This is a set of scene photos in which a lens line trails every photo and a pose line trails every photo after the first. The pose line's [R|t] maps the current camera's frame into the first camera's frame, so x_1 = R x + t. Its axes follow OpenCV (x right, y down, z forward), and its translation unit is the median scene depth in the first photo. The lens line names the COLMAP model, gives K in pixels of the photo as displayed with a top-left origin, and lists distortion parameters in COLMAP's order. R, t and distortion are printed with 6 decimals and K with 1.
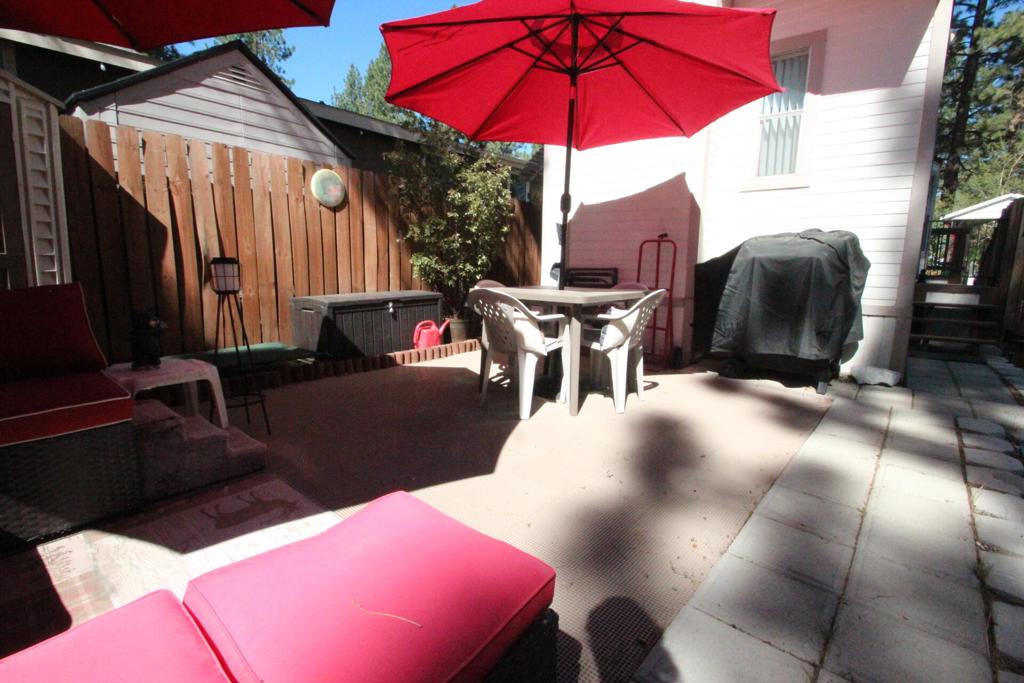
lens RADIAL K [[473.1, 0, 512.9], [0, 473.1, 339.4], [0, 0, 1]] dist [0.007004, -0.012617]
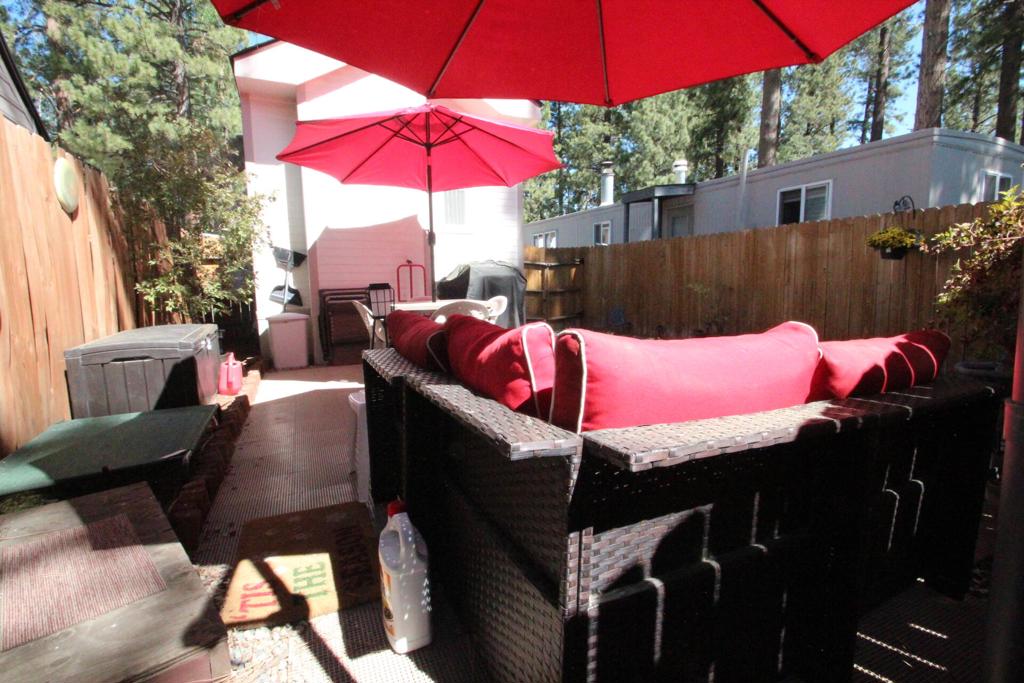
lens RADIAL K [[472.9, 0, 512.8], [0, 472.9, 338.6], [0, 0, 1]] dist [0.005061, -0.011535]
pose [[0.424137, -0.130731, 0.896112, -0.893065], [0.170413, 0.983369, 0.062803, -0.042158], [-0.889420, 0.126072, 0.439361, 0.195377]]
